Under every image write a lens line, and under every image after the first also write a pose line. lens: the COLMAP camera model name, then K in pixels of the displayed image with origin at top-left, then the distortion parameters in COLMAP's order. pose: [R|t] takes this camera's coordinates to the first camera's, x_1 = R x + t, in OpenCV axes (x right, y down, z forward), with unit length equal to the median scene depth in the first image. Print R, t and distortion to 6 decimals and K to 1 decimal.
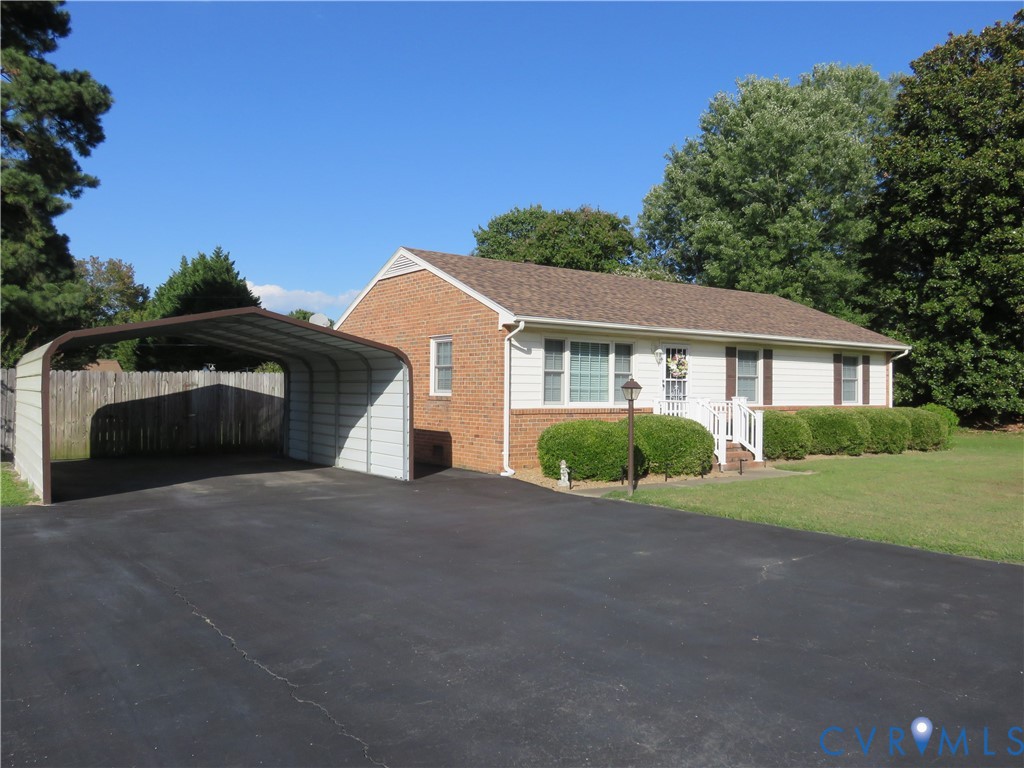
lens RADIAL K [[771.5, 0, 512.0], [0, 771.5, 384.0], [0, 0, 1]] dist [-0.001929, -0.002761]
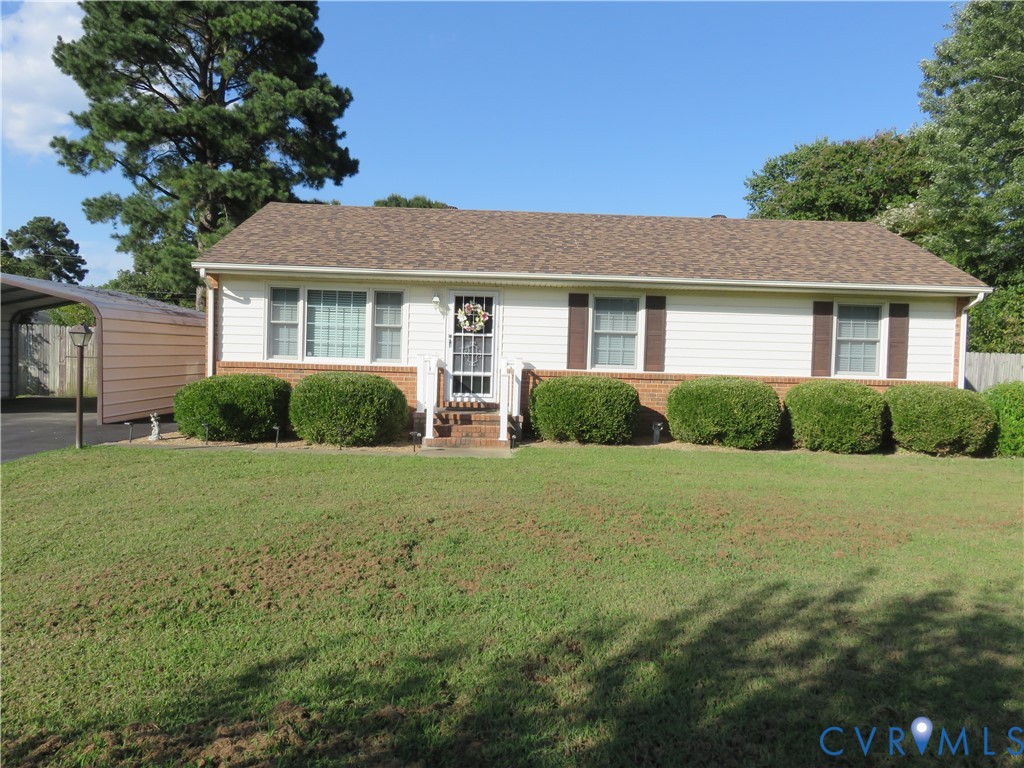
lens RADIAL K [[771.5, 0, 512.0], [0, 771.5, 384.0], [0, 0, 1]] dist [-0.001929, -0.002761]
pose [[0.821784, 0.038193, -0.568518, 0.587959], [-0.017220, 0.998960, 0.042220, 0.009459], [0.569540, -0.024906, 0.821586, 0.290234]]
